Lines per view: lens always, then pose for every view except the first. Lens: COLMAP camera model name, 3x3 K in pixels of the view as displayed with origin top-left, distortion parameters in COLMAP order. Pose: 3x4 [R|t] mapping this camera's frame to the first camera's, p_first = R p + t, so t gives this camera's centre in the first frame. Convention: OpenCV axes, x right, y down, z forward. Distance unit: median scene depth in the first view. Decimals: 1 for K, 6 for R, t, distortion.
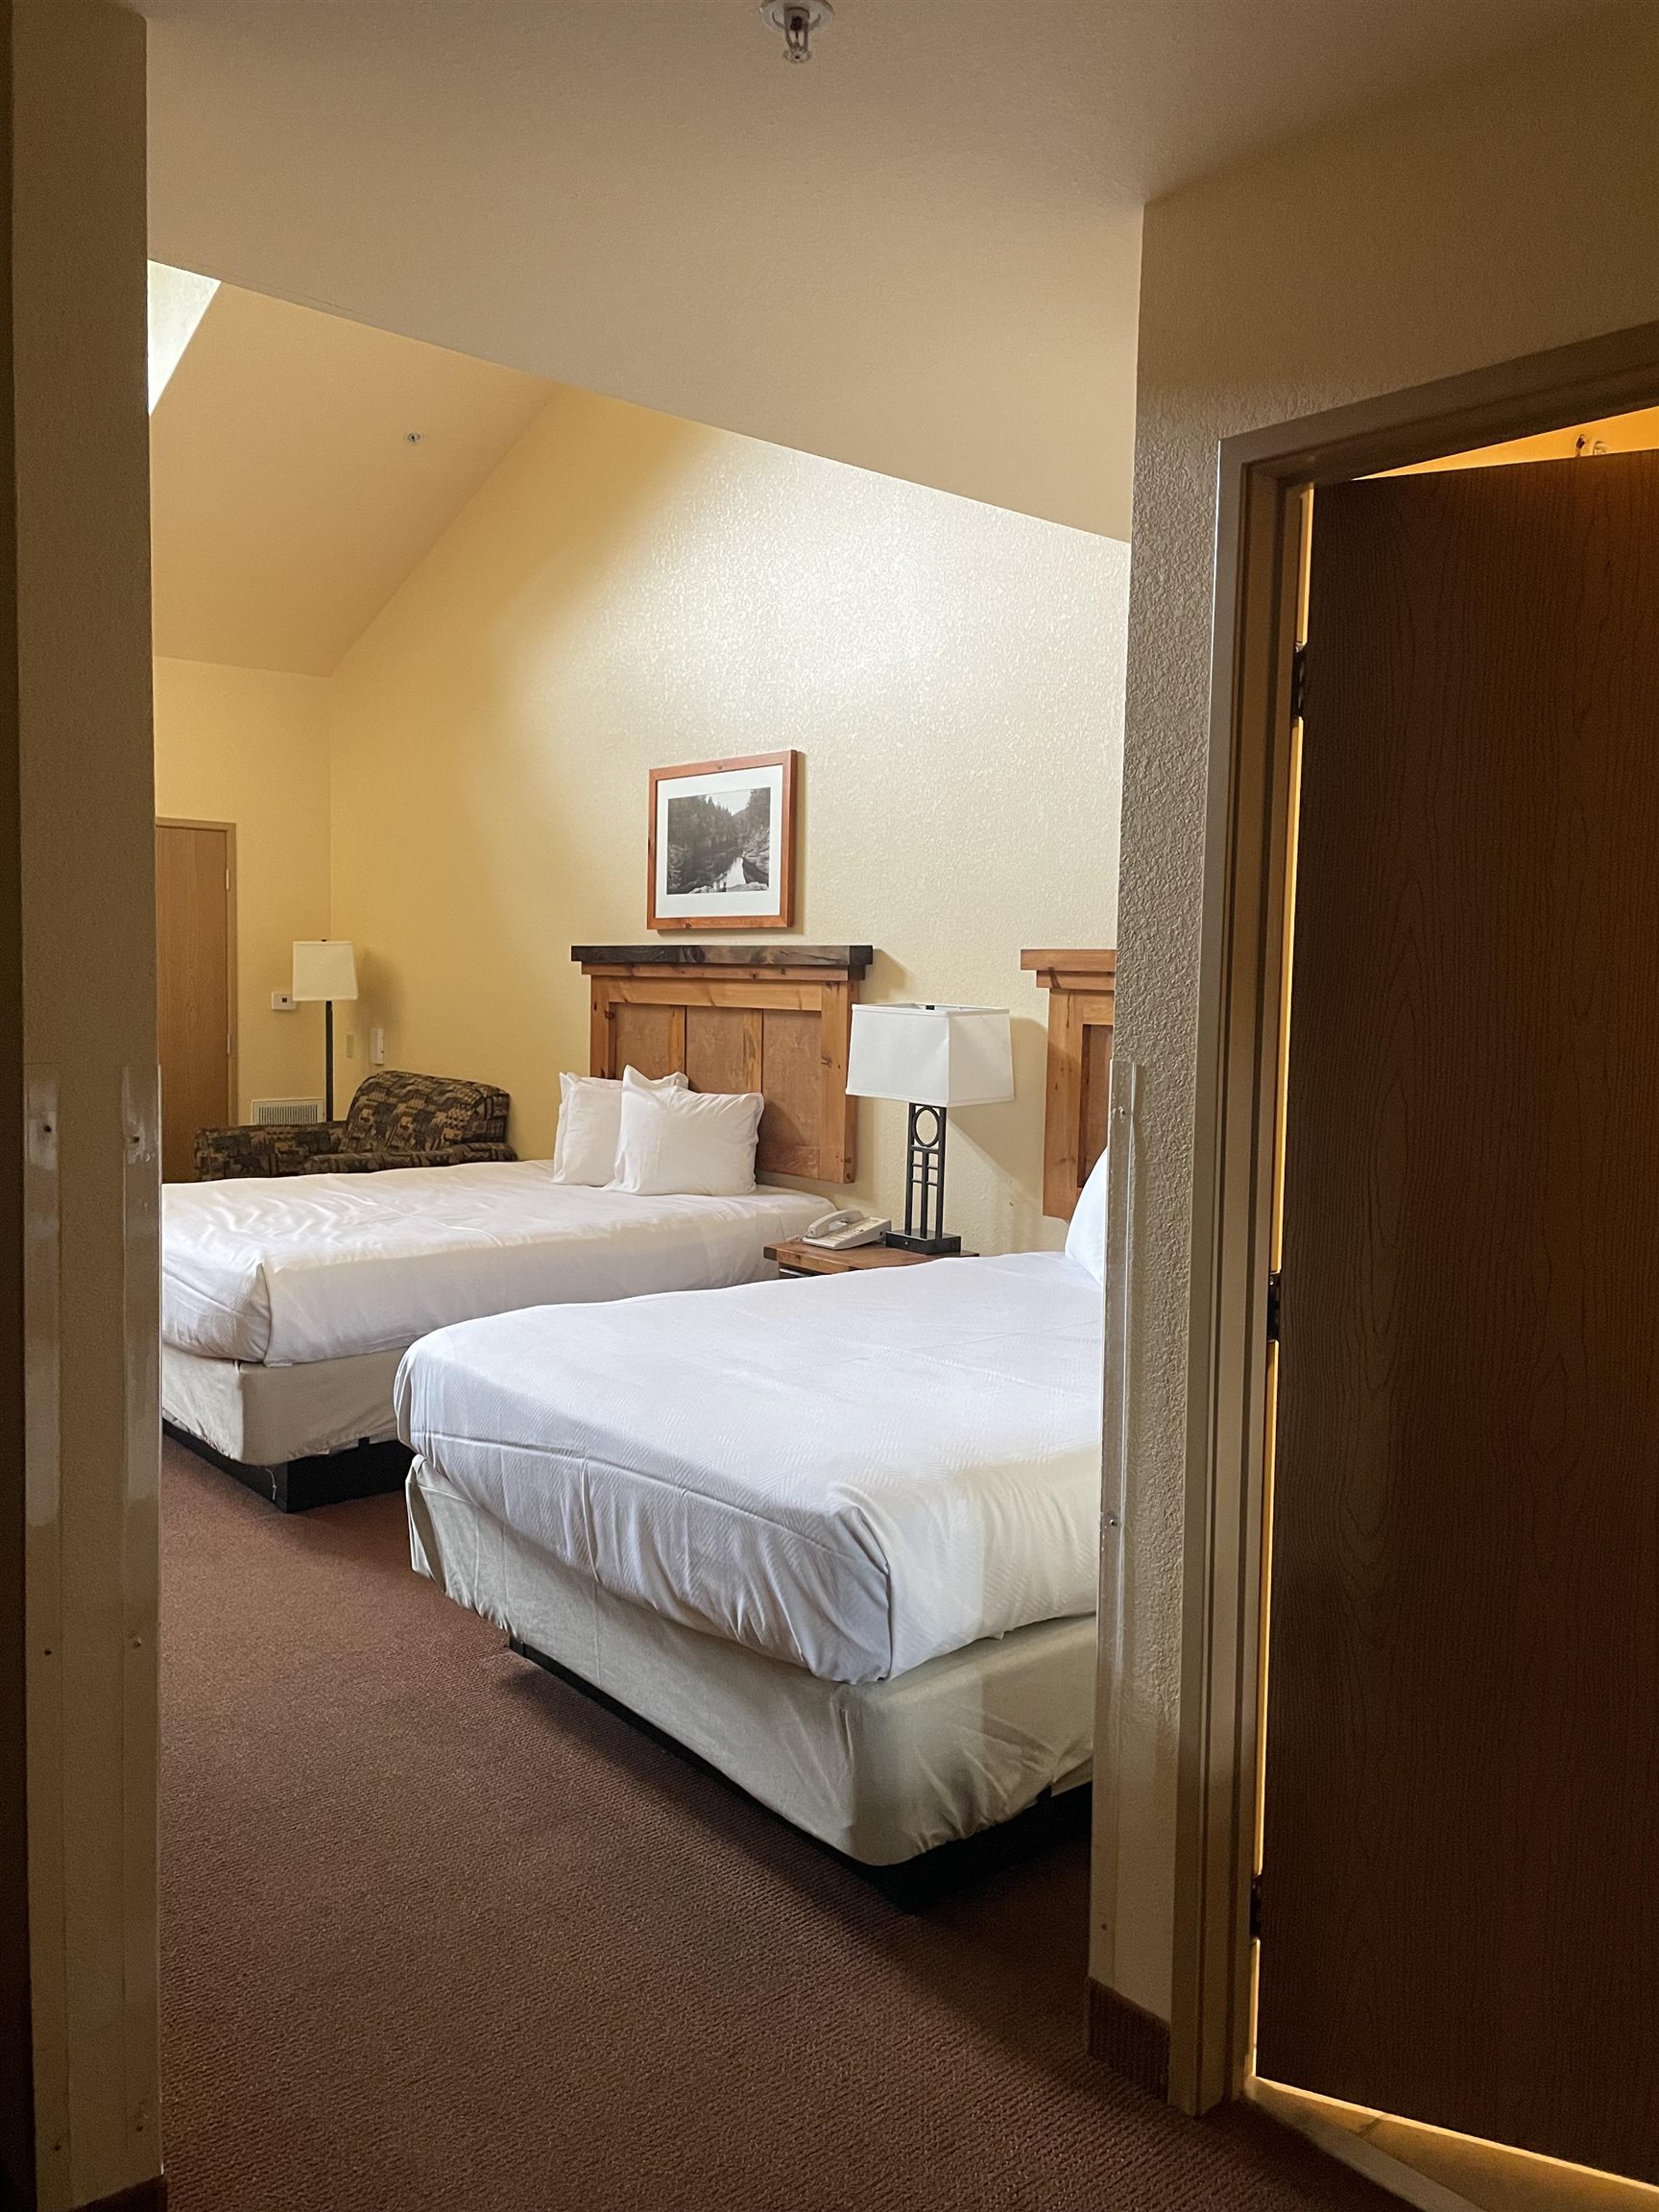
lens RADIAL K [[1673.0, 0, 839.0], [0, 1673.0, 1101.9], [0, 0, 1]] dist [0.033721, -0.031697]
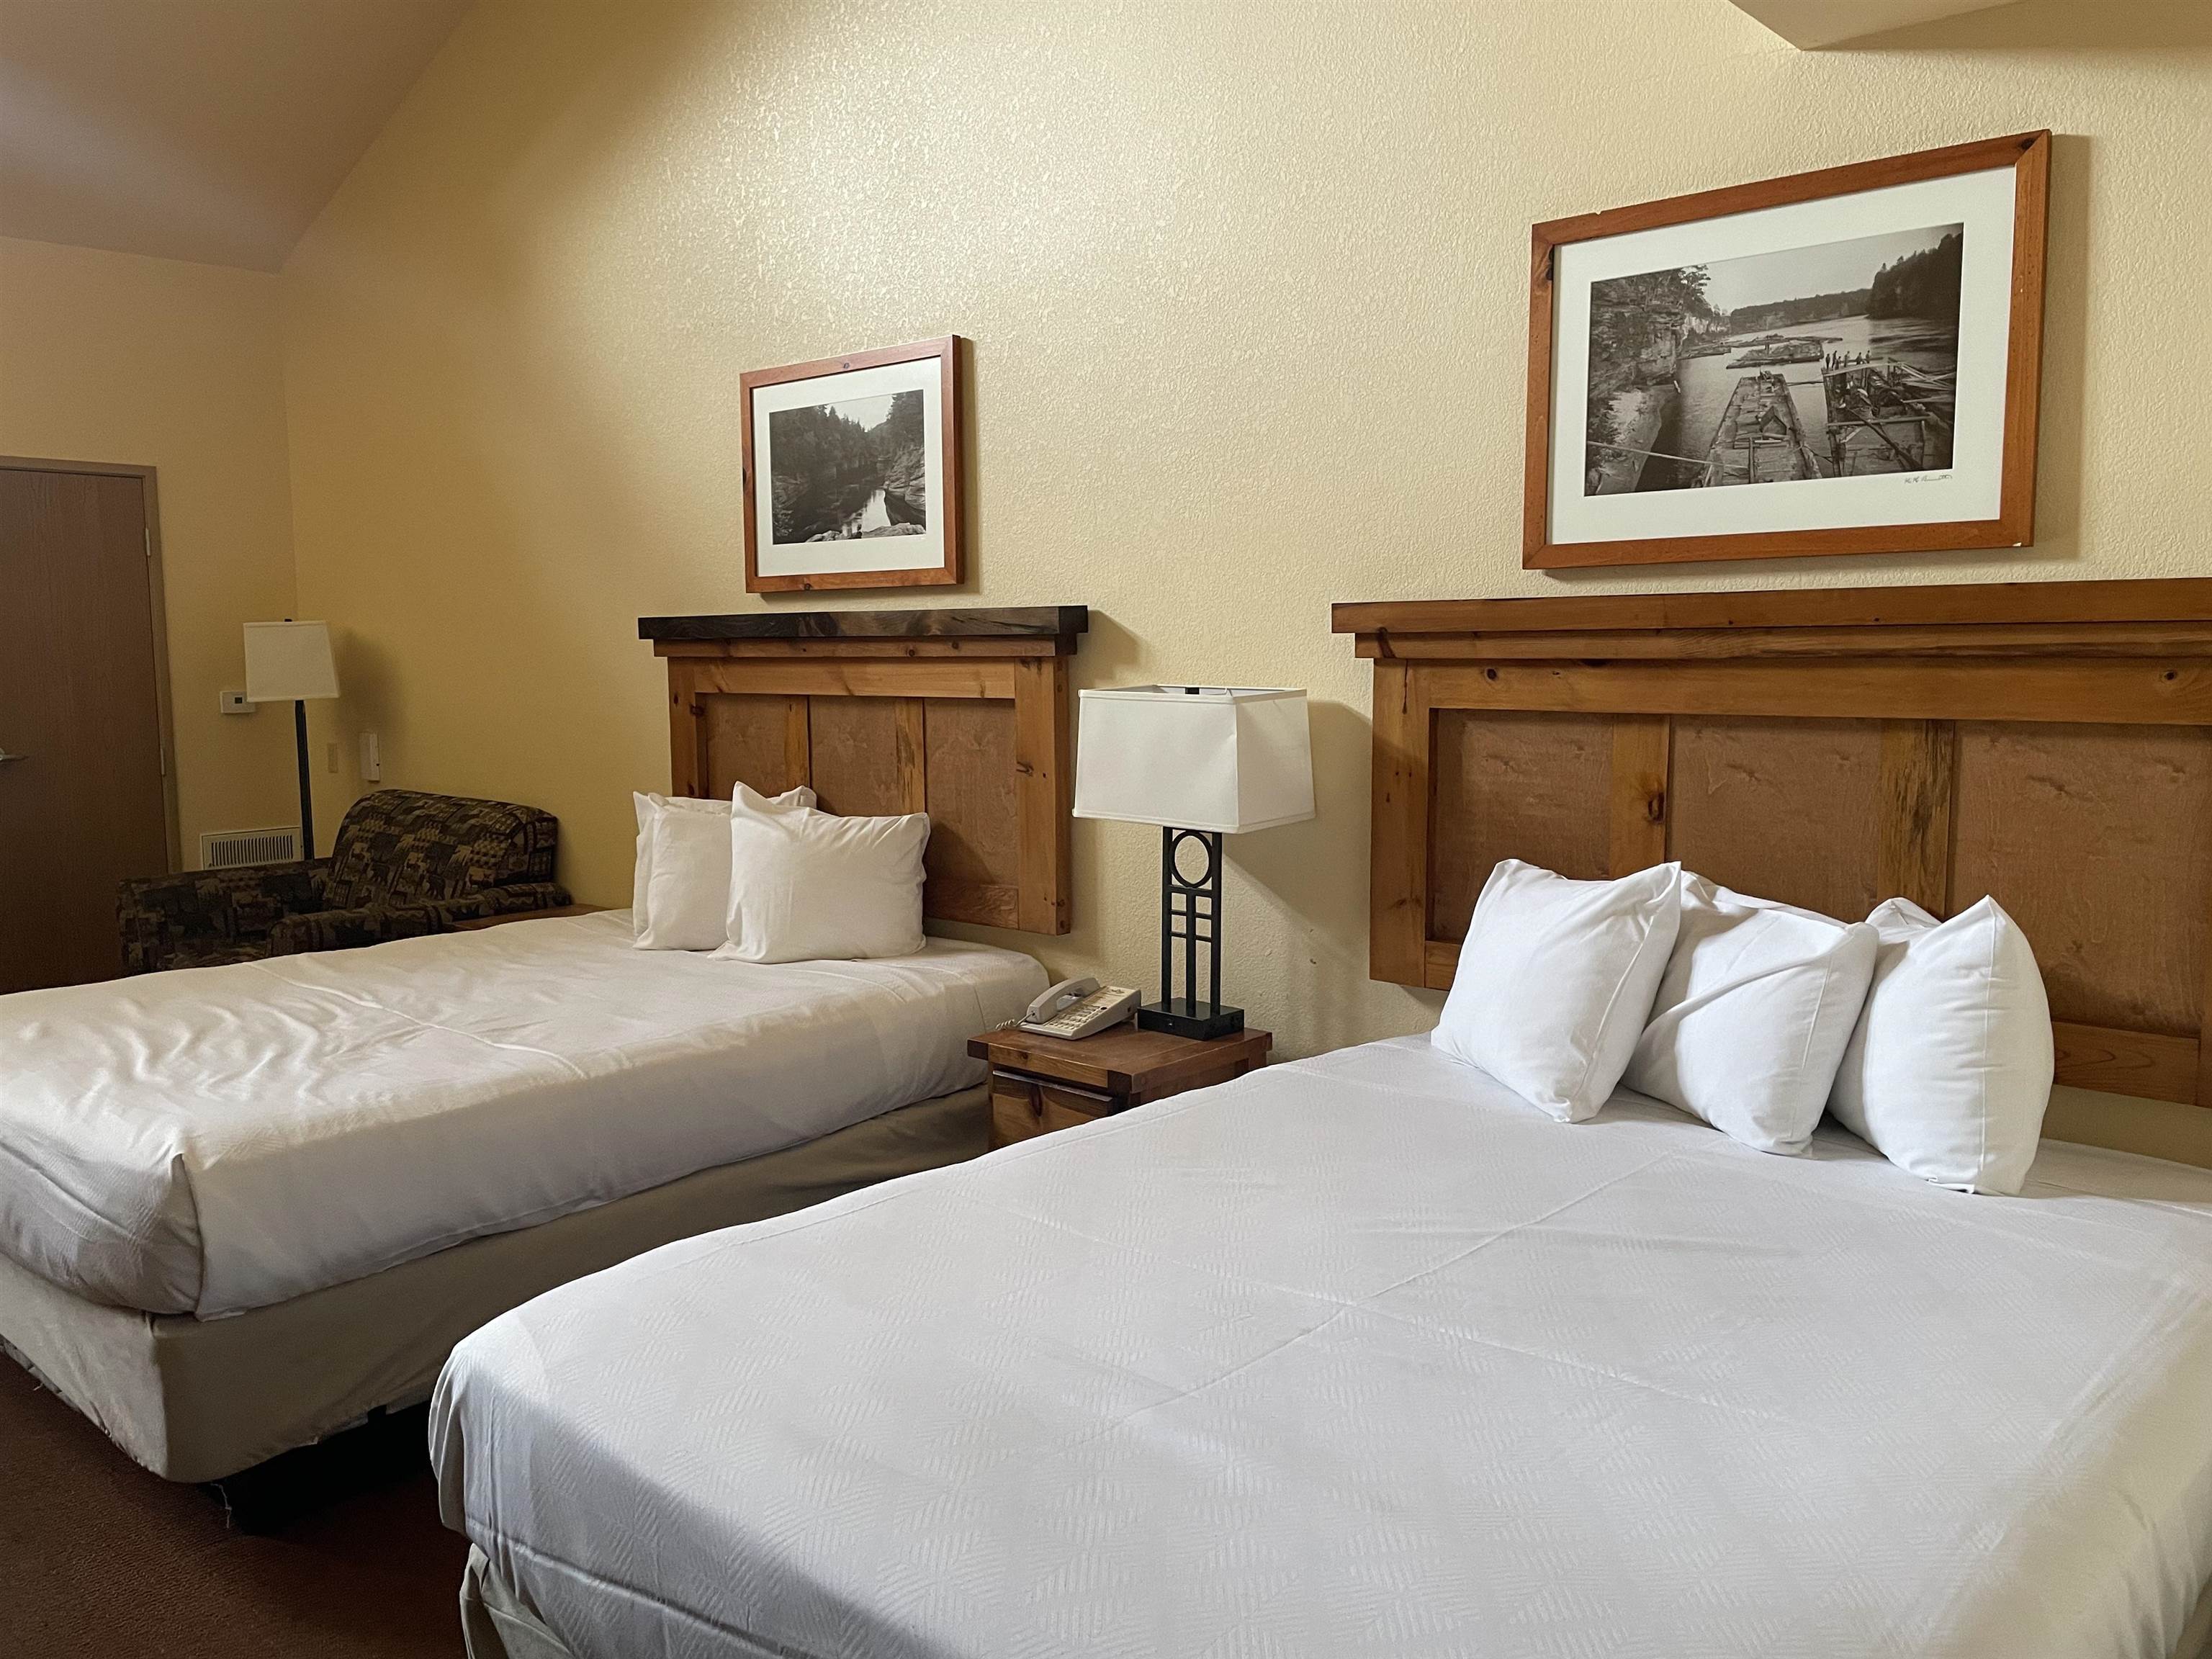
lens RADIAL K [[1673.0, 0, 1122.0], [0, 1673.0, 831.2], [0, 0, 1]] dist [0.033721, -0.031697]
pose [[0.988241, -0.043446, 0.146600, -0.073956], [0.038328, 0.998559, 0.037553, -0.022704], [-0.148021, -0.031493, 0.988483, 0.279481]]
